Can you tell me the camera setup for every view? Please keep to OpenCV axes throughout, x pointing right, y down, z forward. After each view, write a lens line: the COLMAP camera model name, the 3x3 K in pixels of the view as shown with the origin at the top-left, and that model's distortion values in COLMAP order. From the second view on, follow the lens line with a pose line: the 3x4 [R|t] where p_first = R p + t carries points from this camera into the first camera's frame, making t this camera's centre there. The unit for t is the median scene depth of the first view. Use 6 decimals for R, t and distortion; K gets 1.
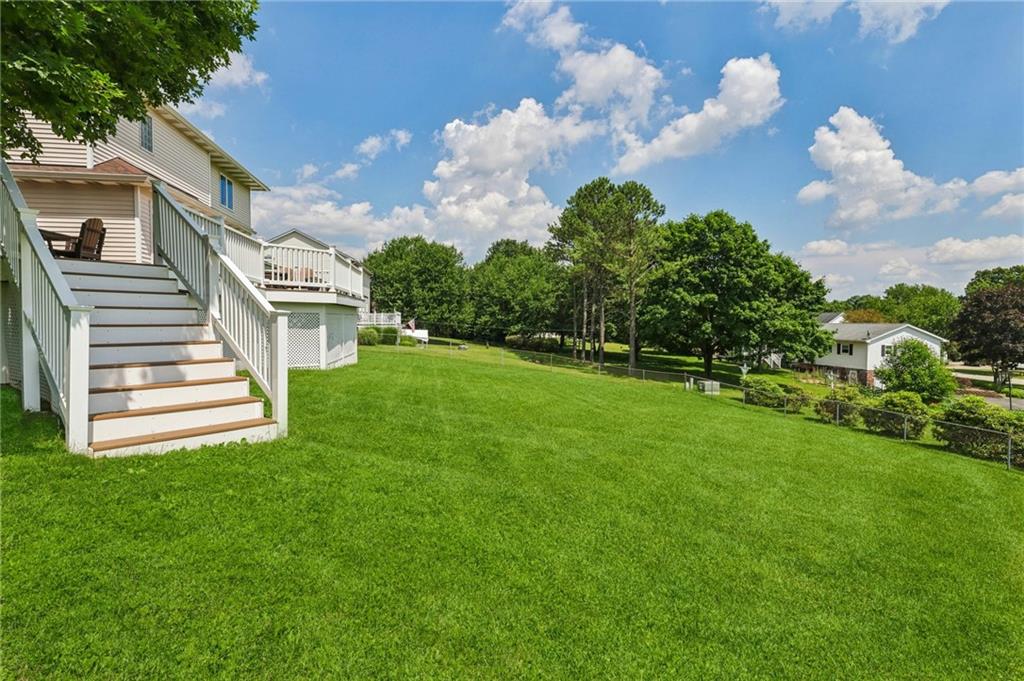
lens RADIAL K [[474.3, 0, 512.0], [0, 474.3, 340.5], [0, 0, 1]] dist [-0.000956, -0.000027]
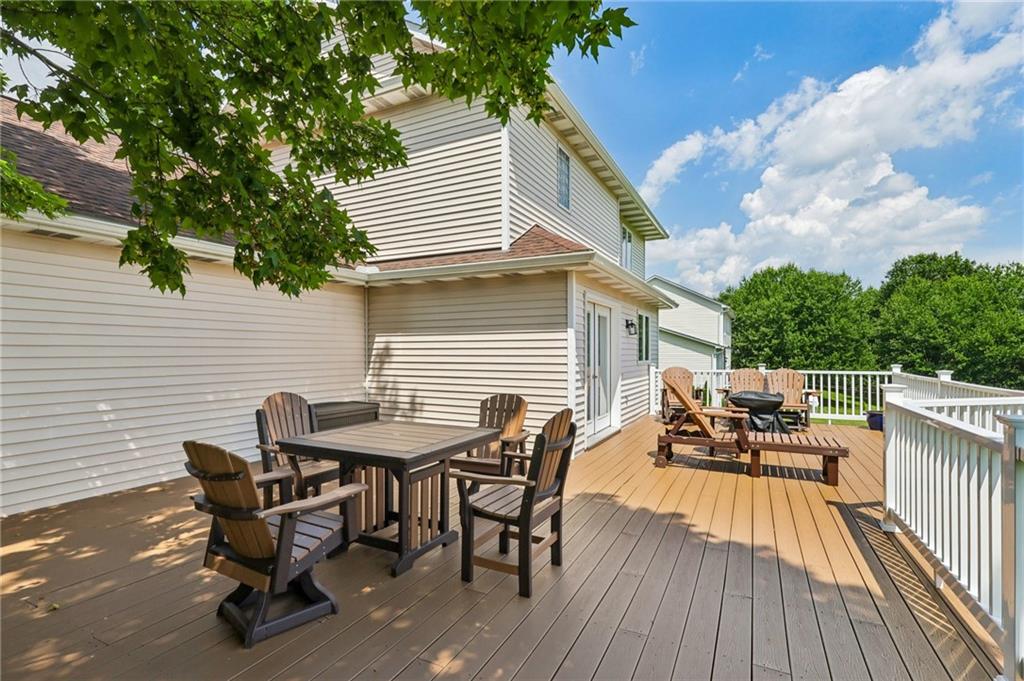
lens RADIAL K [[474.3, 0, 512.0], [0, 474.3, 340.5], [0, 0, 1]] dist [-0.000956, -0.000027]
pose [[0.802773, -0.013983, -0.596120, -0.104993], [-0.023539, 0.998203, -0.055113, -0.042936], [0.595819, 0.058275, 0.801001, 0.105566]]
